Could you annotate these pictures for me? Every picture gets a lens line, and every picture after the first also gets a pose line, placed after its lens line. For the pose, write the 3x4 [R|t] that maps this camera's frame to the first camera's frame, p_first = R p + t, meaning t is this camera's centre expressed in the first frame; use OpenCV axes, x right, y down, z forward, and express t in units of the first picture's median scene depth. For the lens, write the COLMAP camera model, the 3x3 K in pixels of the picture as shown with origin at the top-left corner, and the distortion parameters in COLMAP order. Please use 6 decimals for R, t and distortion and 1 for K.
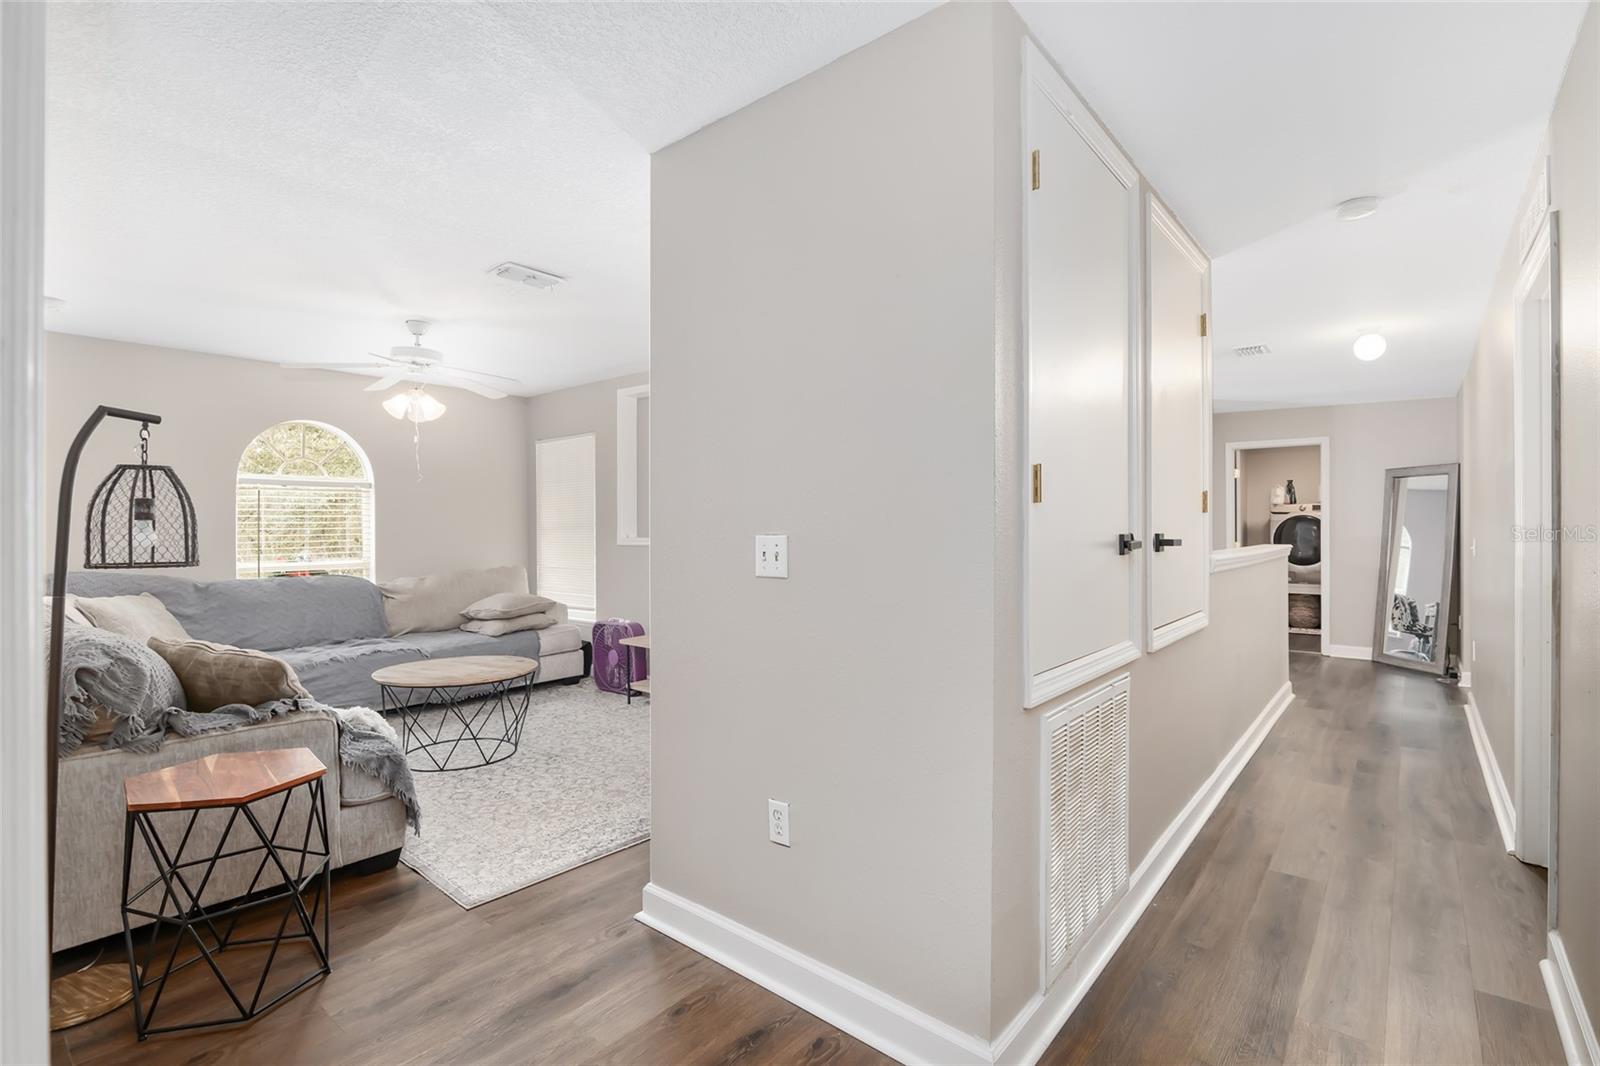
lens RADIAL K [[749.0, 0, 800.0], [0, 749.0, 528.8], [0, 0, 1]] dist [-0.020074, -0.000163]
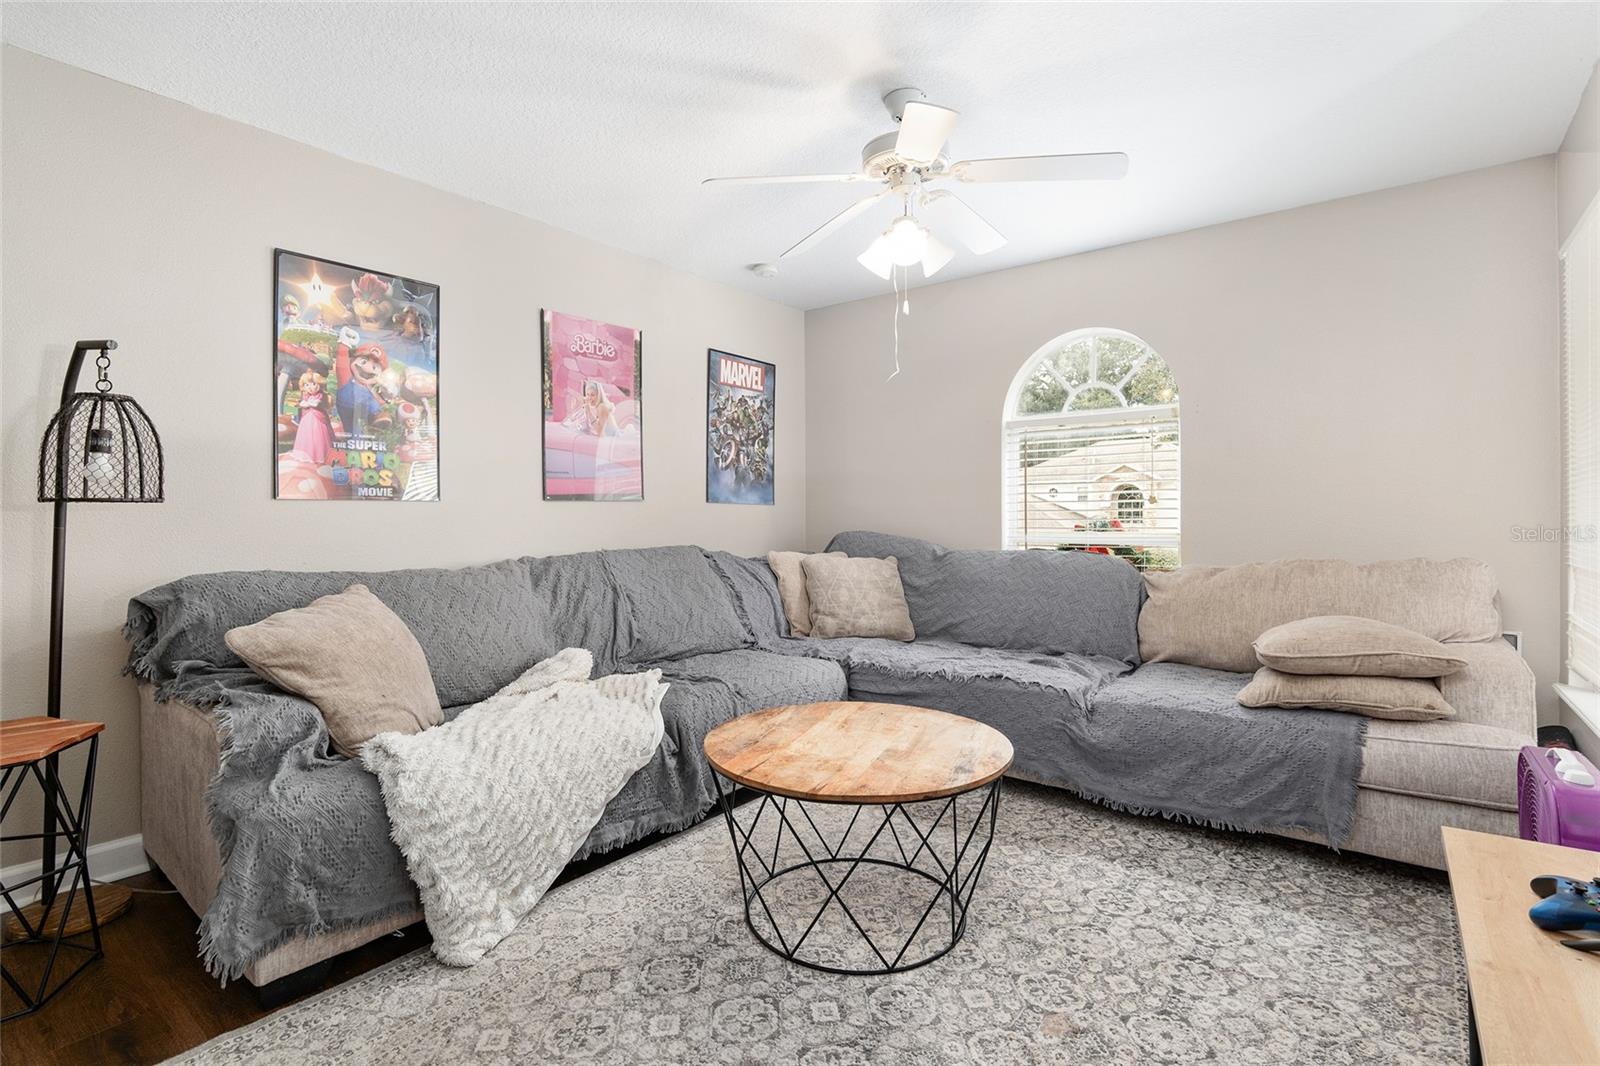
lens RADIAL K [[749.0, 0, 801.5], [0, 749.0, 518.7], [0, 0, 1]] dist [-0.020074, -0.000163]
pose [[0.027938, 0.009543, -0.999564, 0.045899], [0.001745, 0.999952, 0.009595, 0.036954], [0.999608, -0.002012, 0.027920, 1.042578]]
